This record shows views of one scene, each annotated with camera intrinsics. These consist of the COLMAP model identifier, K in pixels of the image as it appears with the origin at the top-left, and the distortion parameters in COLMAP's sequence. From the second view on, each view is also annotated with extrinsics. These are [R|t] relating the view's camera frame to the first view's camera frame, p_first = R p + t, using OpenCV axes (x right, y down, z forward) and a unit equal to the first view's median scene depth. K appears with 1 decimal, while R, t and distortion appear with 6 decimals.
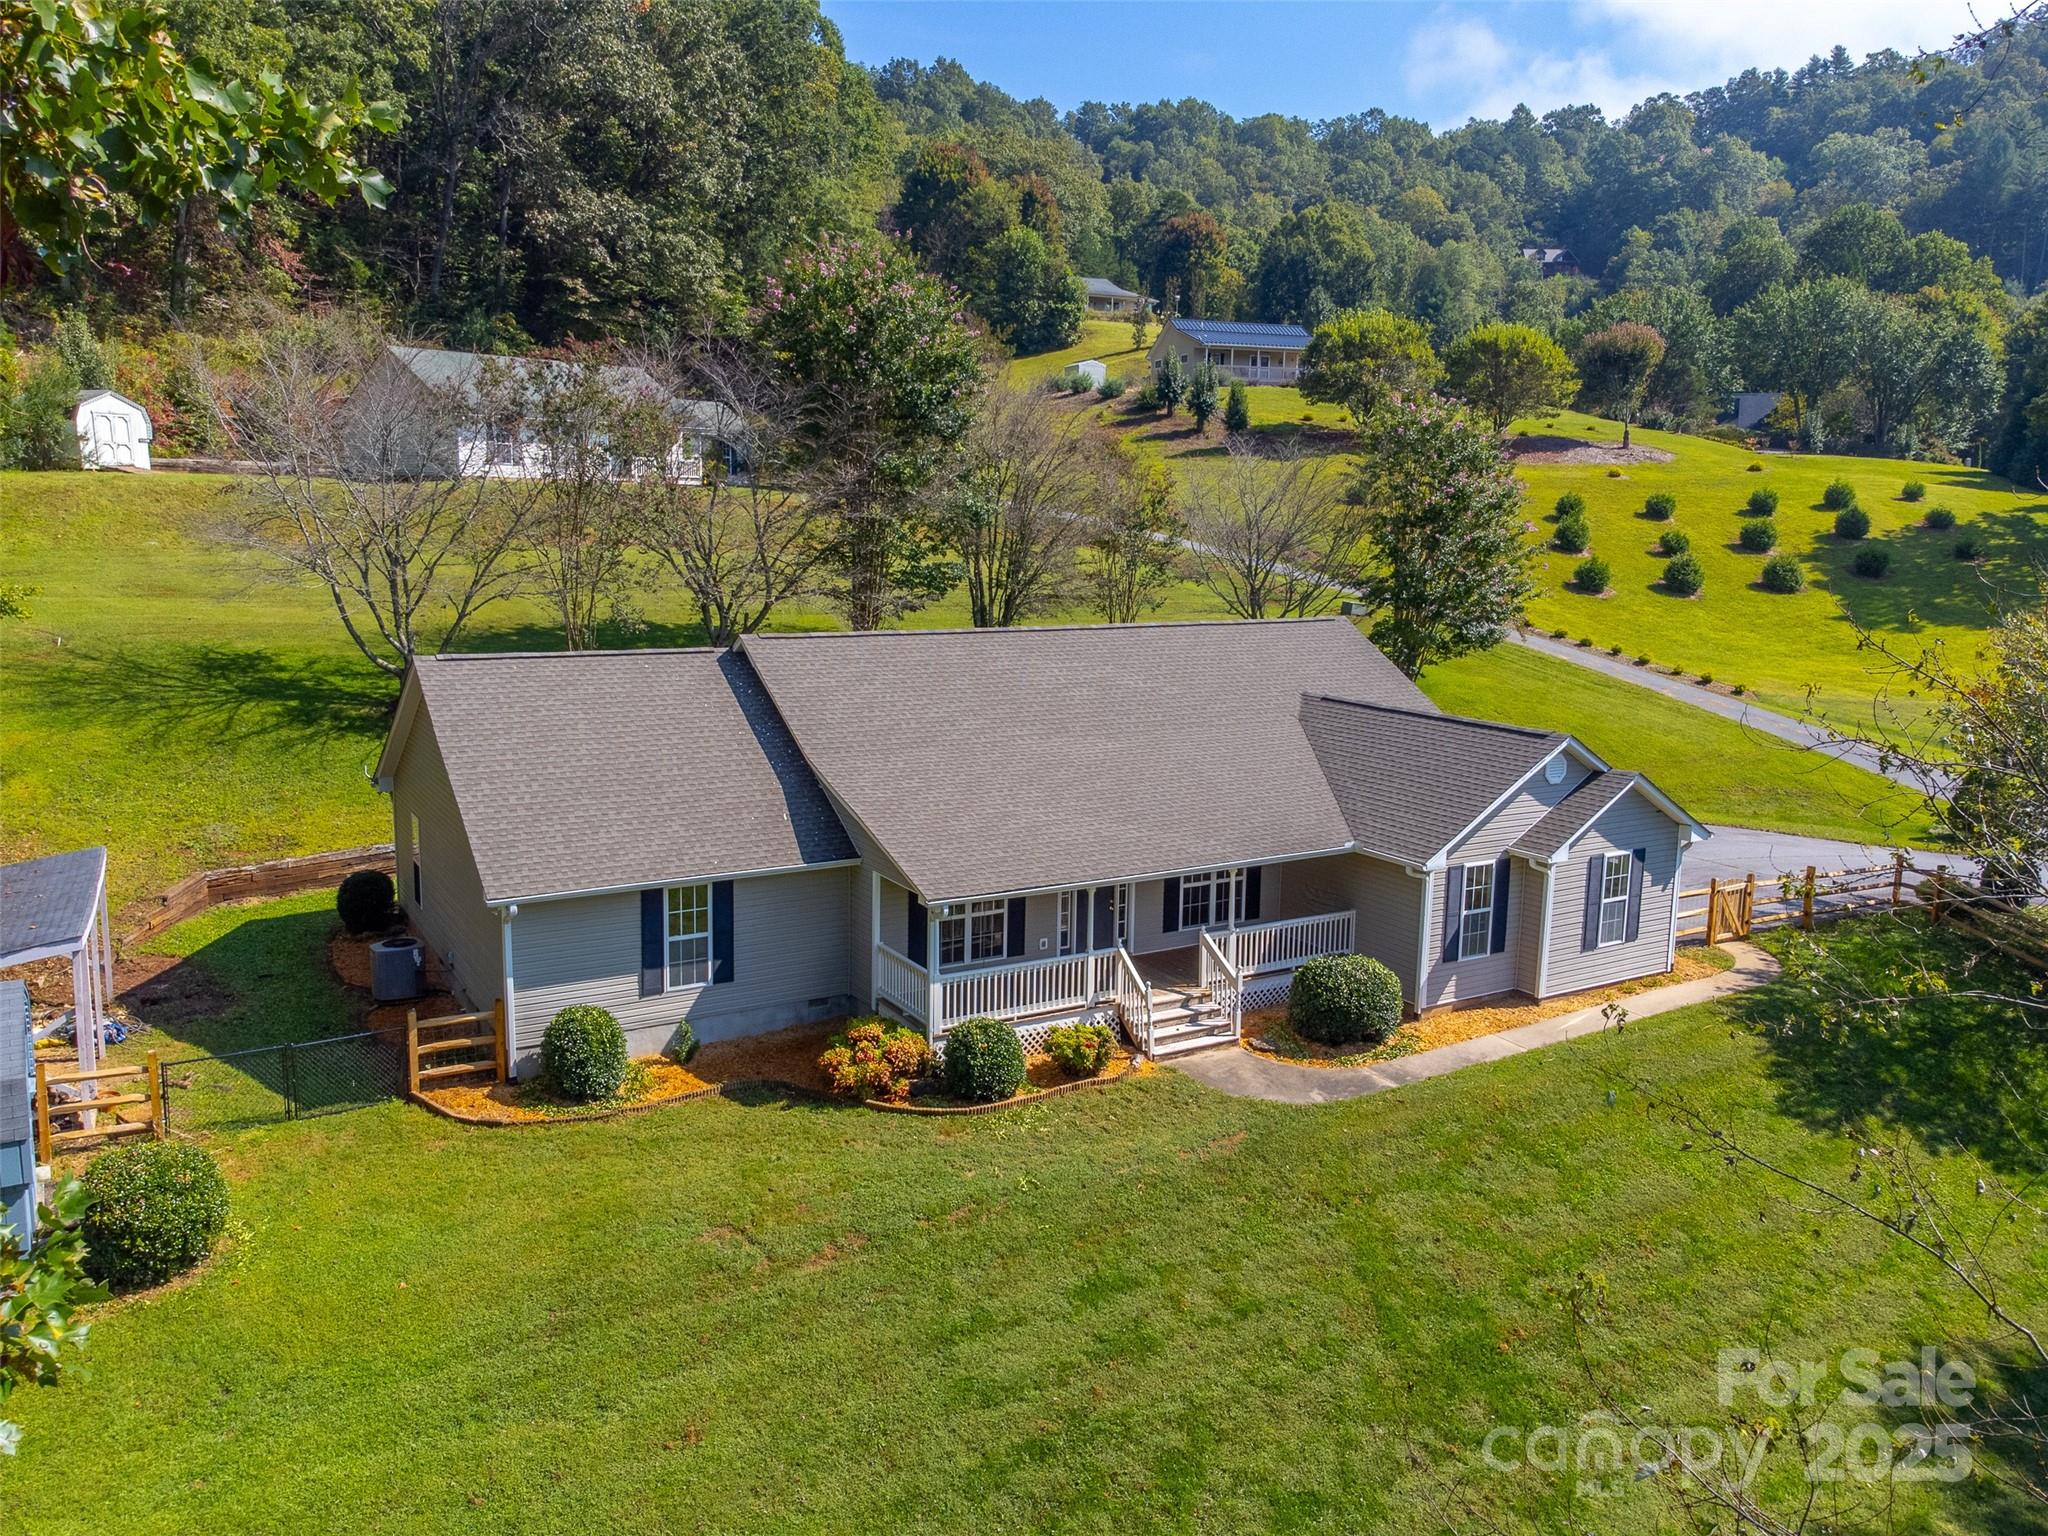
lens RADIAL K [[1532.8, 0, 1030.4], [0, 1532.8, 769.2], [0, 0, 1]] dist [0.008837, 0.023951]
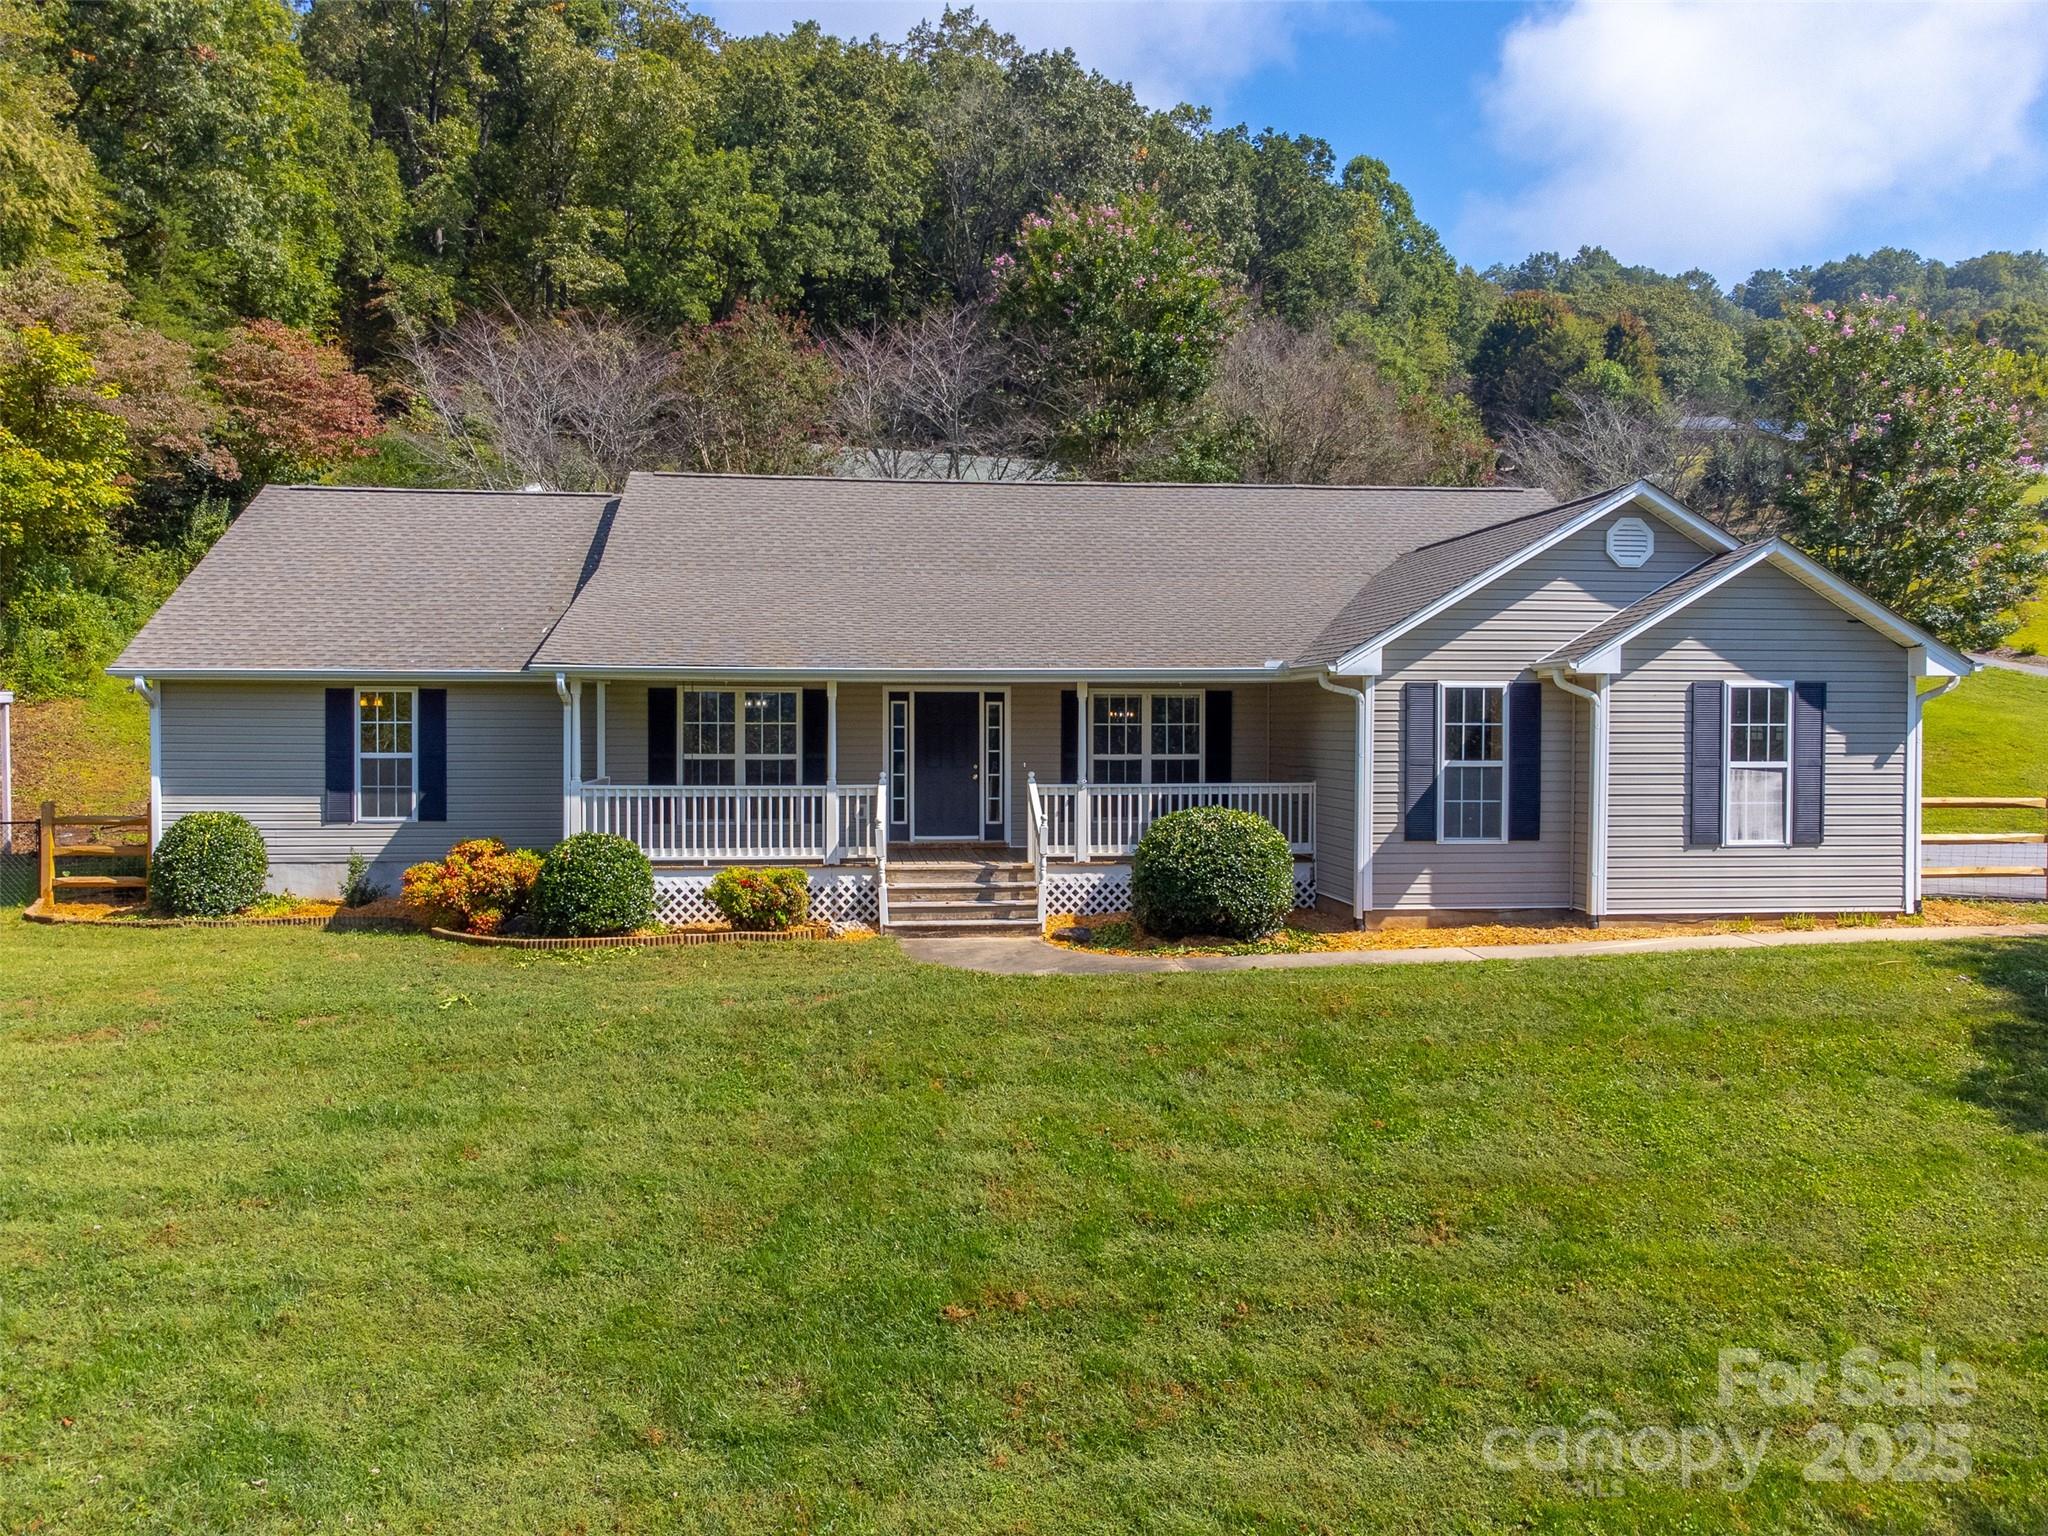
lens RADIAL K [[1532.8, 0, 1022.0], [0, 1532.8, 767.2], [0, 0, 1]] dist [0.008837, 0.023951]
pose [[0.907344, -0.005866, -0.420349, 0.380399], [-0.055386, 0.989518, -0.133364, 0.183456], [0.416725, 0.144288, 0.897508, 0.365201]]
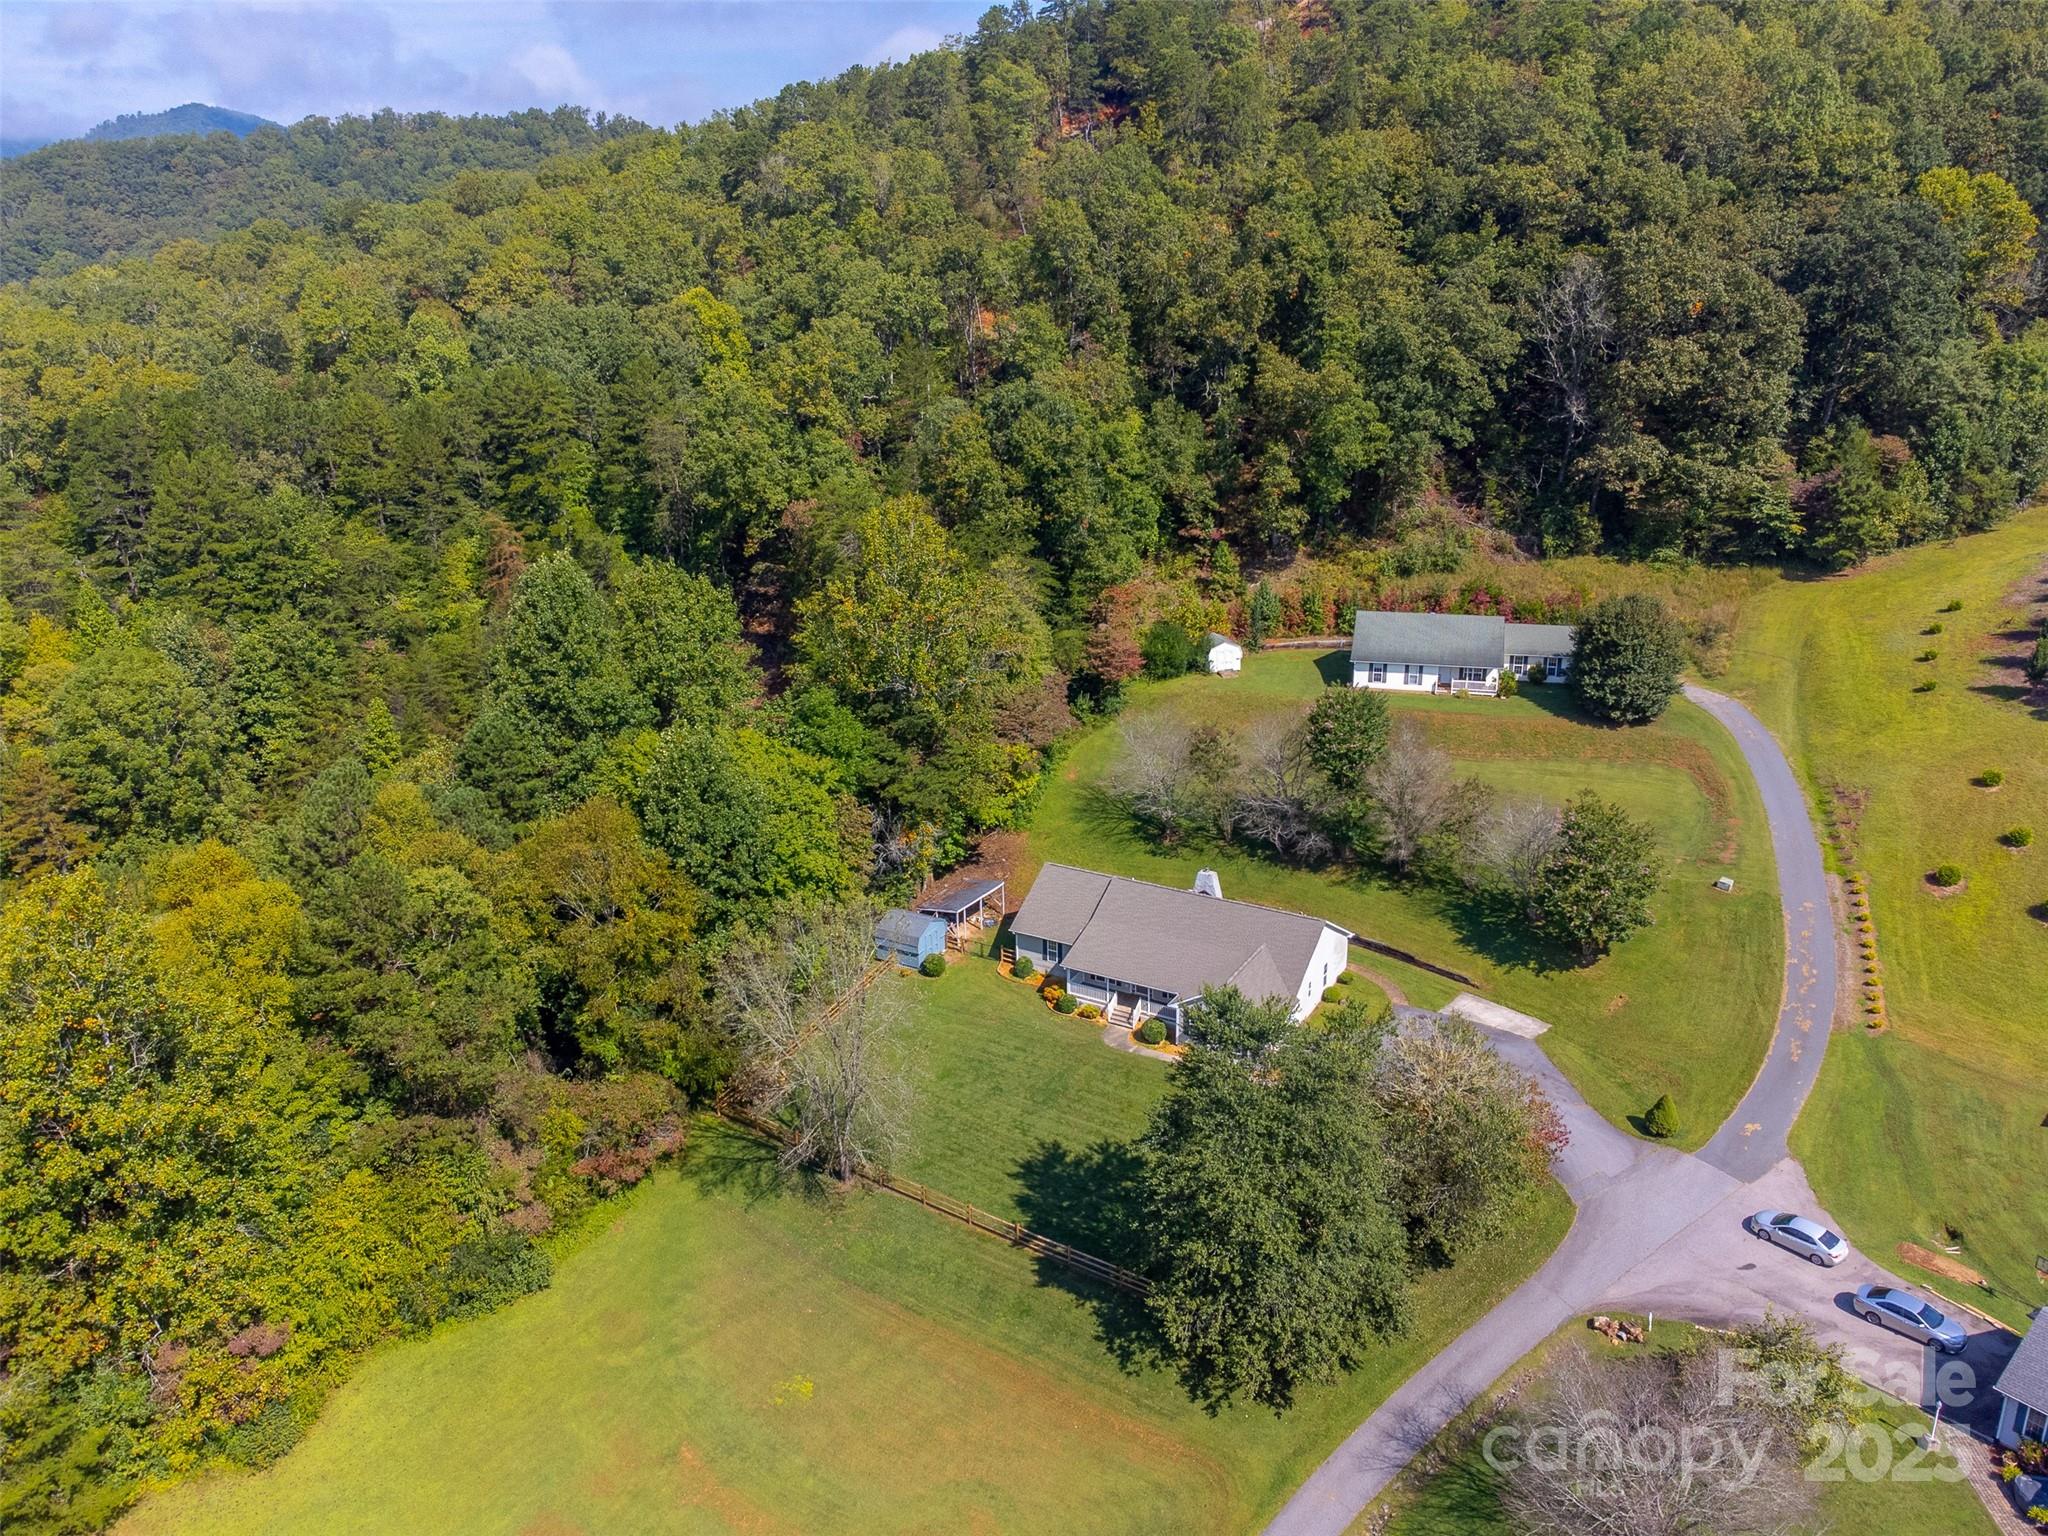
lens RADIAL K [[1532.8, 0, 1026.3], [0, 1532.8, 766.9], [0, 0, 1]] dist [0.008837, 0.023951]
pose [[0.479638, 0.291189, -0.827742, 2.773952], [-0.143377, 0.956661, 0.253460, -1.287843], [0.865673, -0.002890, 0.500601, -1.069755]]
